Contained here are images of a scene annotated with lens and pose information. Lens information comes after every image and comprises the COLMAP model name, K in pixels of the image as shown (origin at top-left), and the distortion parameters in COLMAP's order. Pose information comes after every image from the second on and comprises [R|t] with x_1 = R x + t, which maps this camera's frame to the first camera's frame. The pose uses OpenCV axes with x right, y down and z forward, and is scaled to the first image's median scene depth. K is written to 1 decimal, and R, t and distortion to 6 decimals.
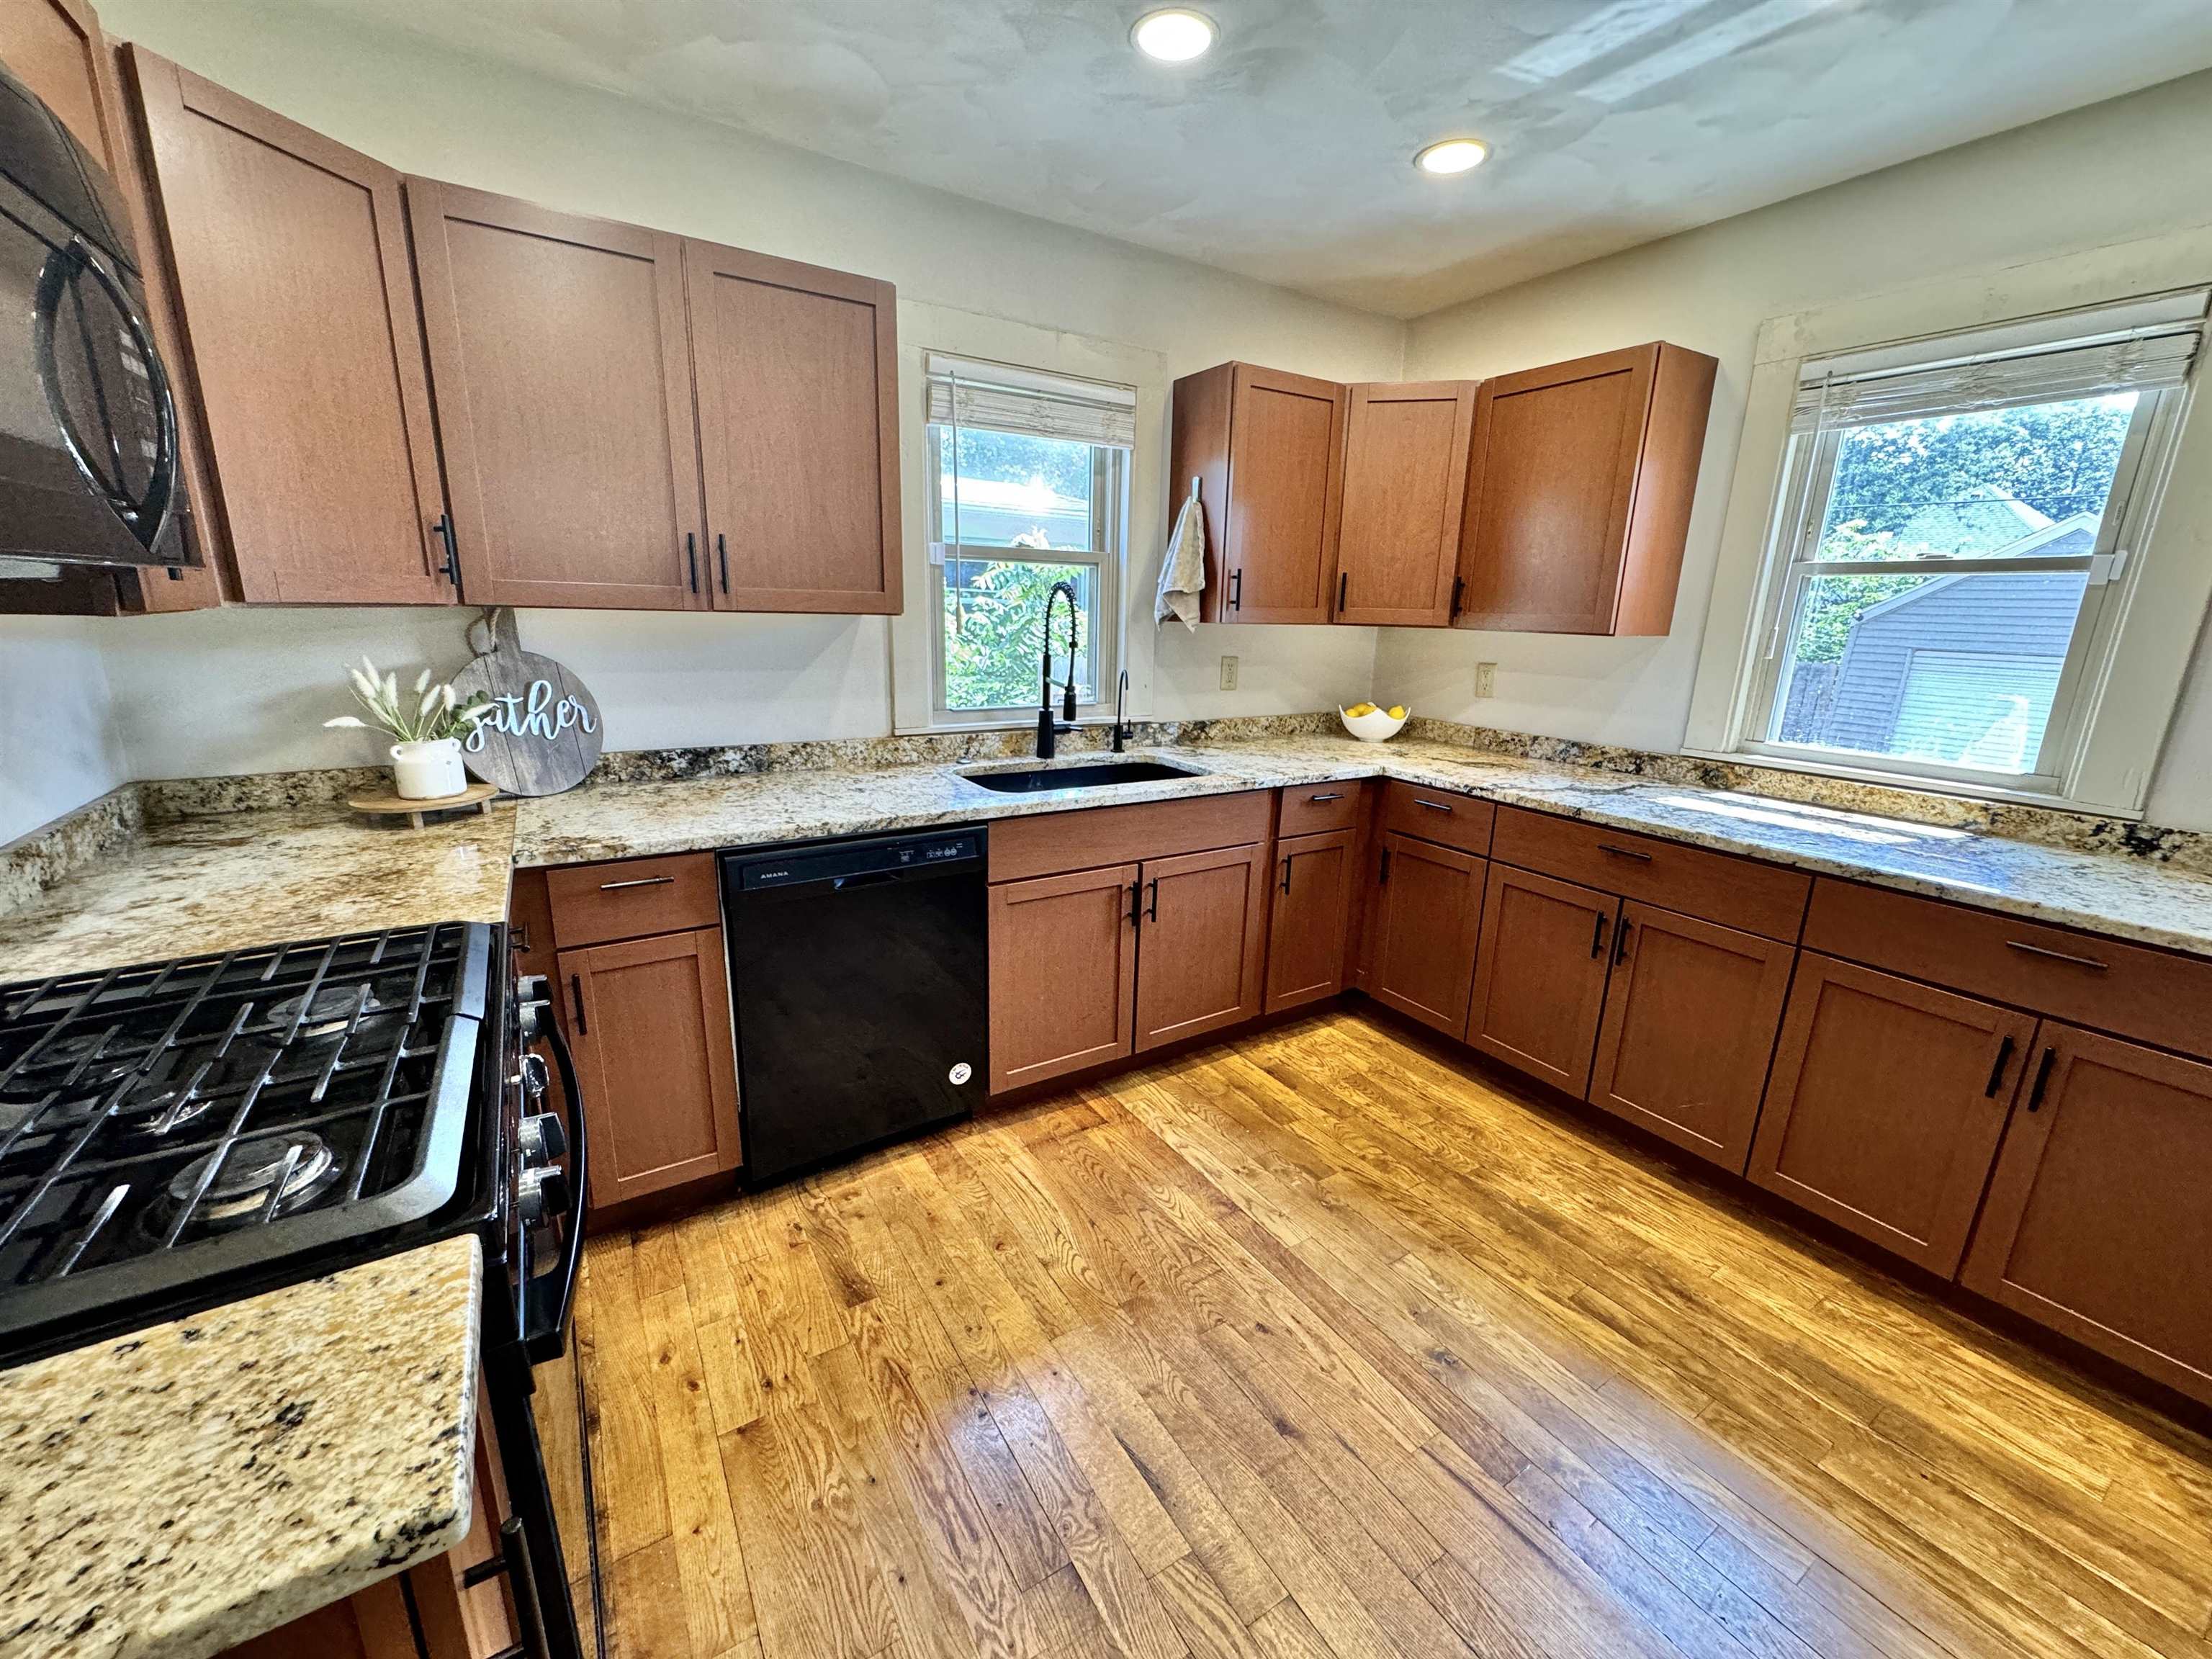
lens RADIAL K [[880.2, 0, 1104.8], [0, 880.2, 831.2], [0, 0, 1]] dist [-0.000047, -0.001114]
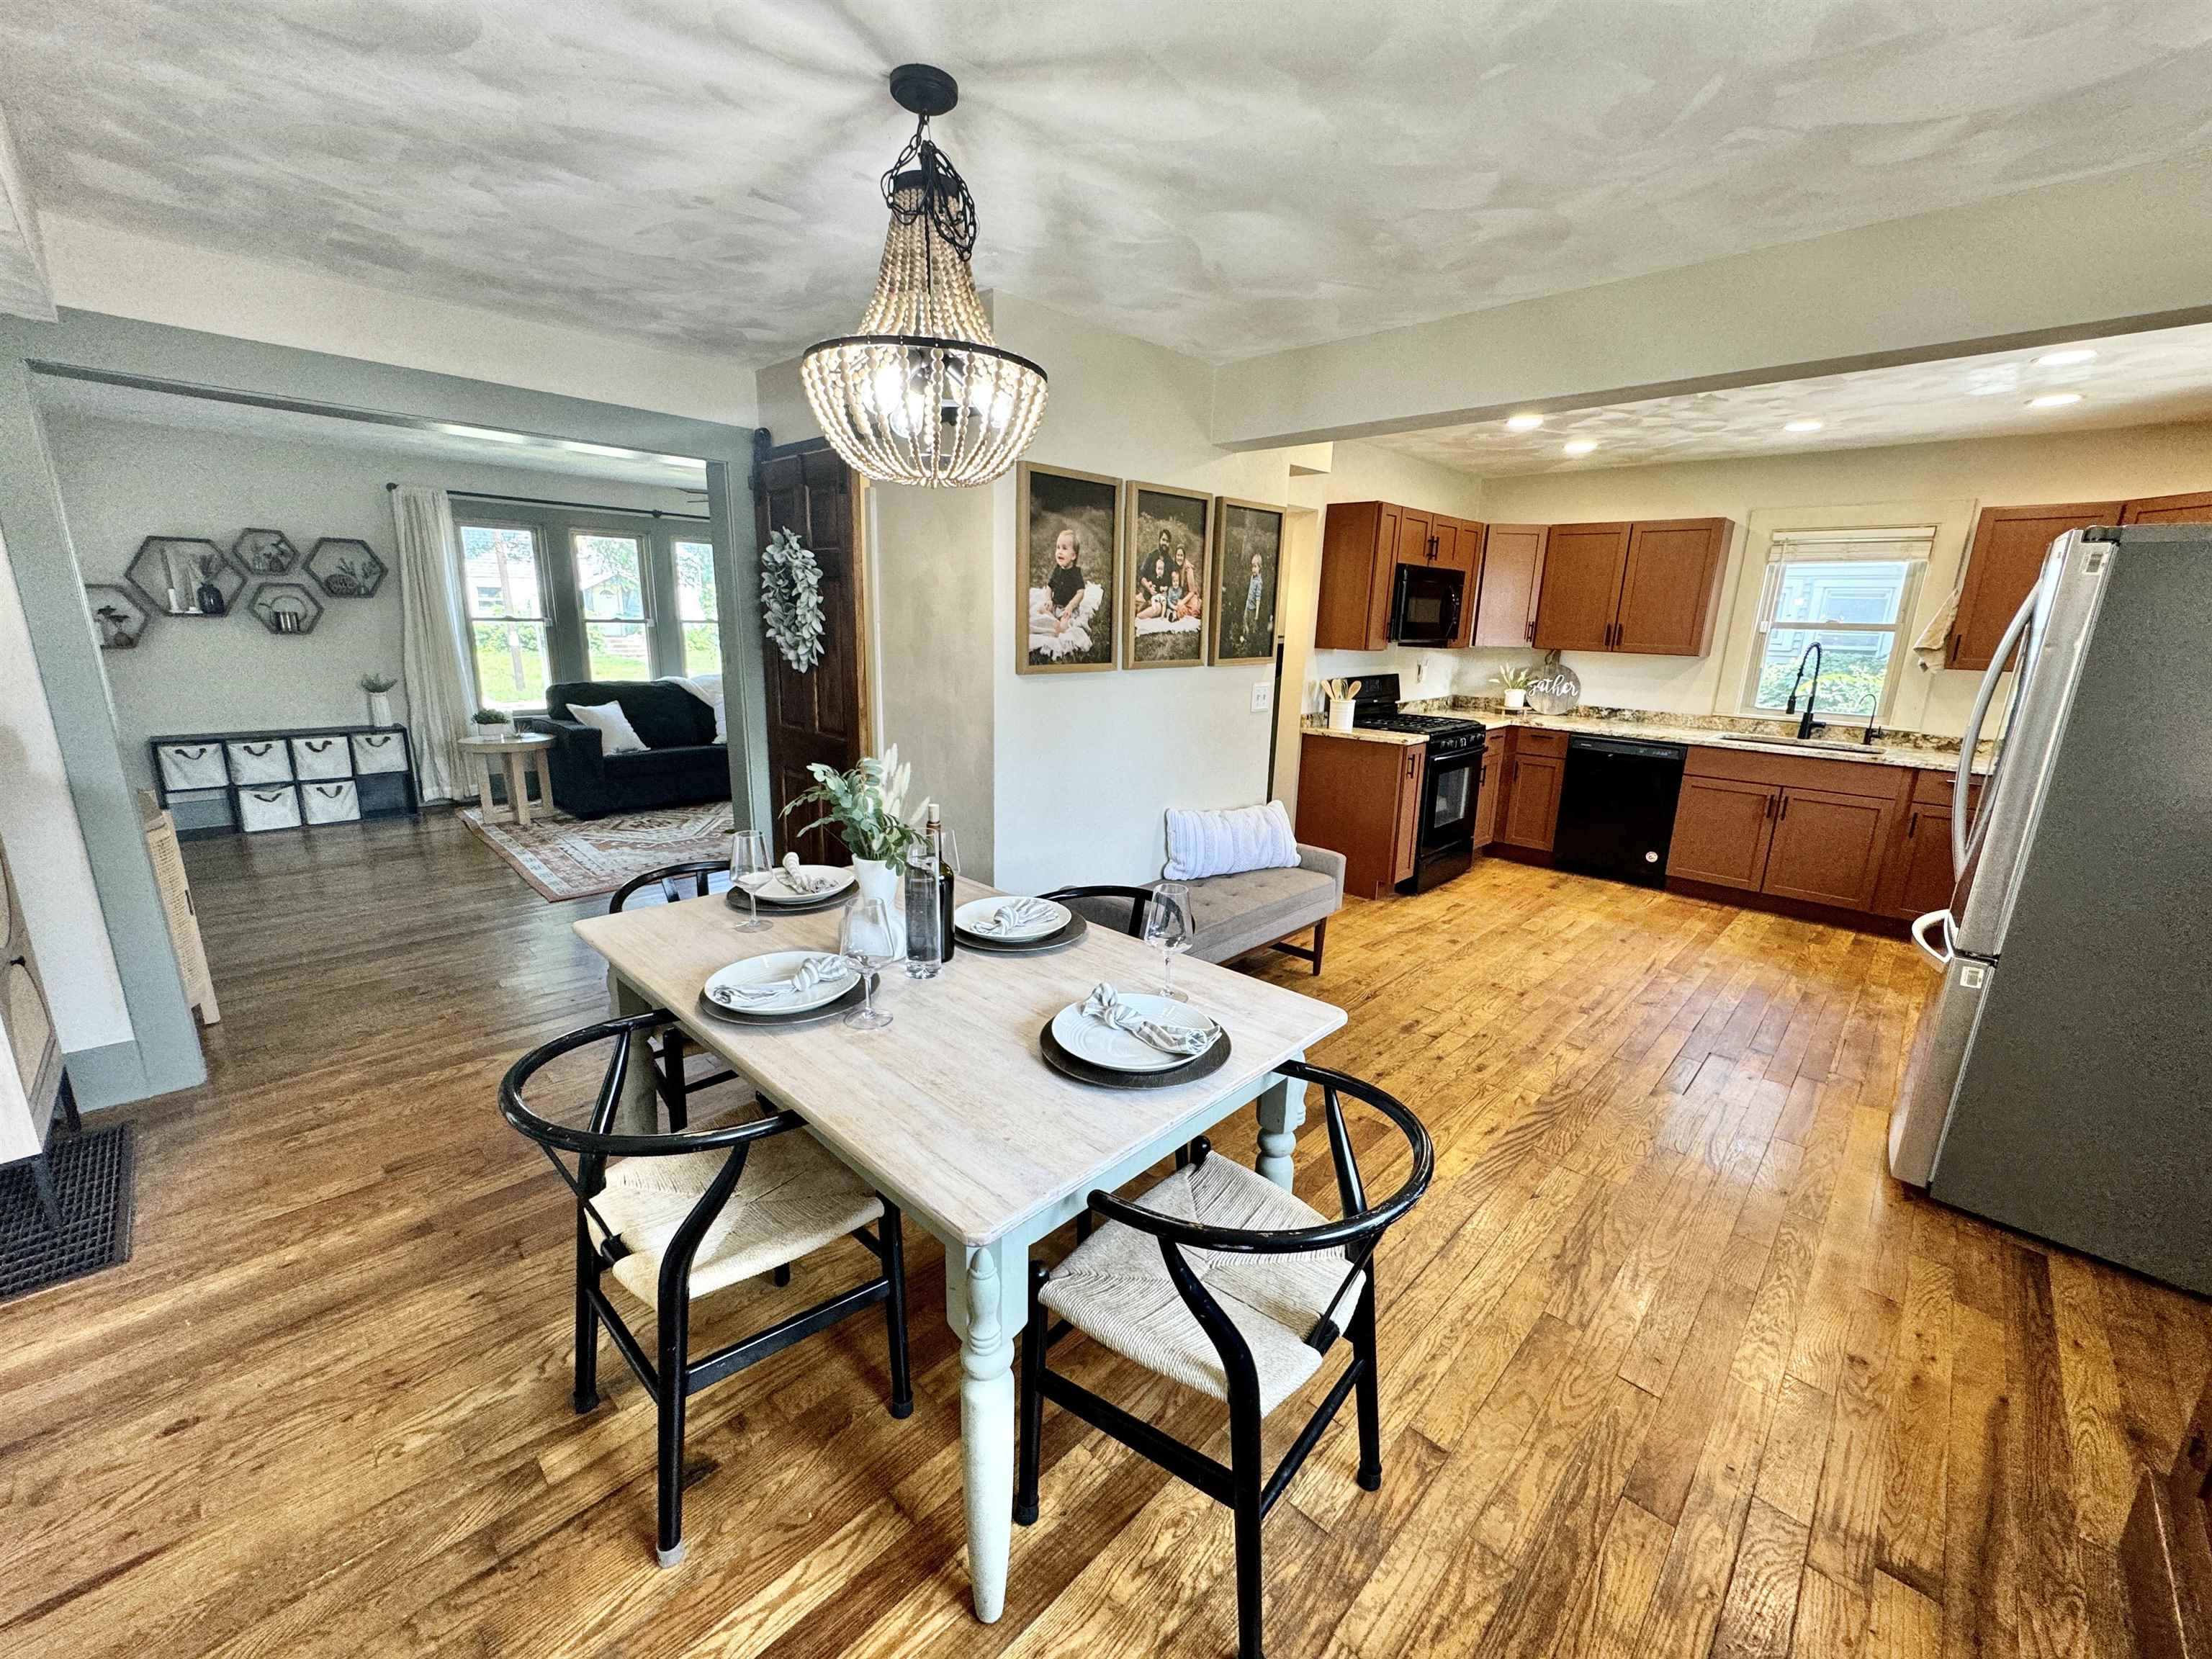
lens RADIAL K [[880.2, 0, 1104.8], [0, 880.2, 831.2], [0, 0, 1]] dist [-0.000047, -0.001114]
pose [[0.237187, 0.212441, -0.947951, 1.609653], [-0.261950, 0.953639, 0.148174, 0.242891], [0.935481, 0.213171, 0.281840, -0.945040]]
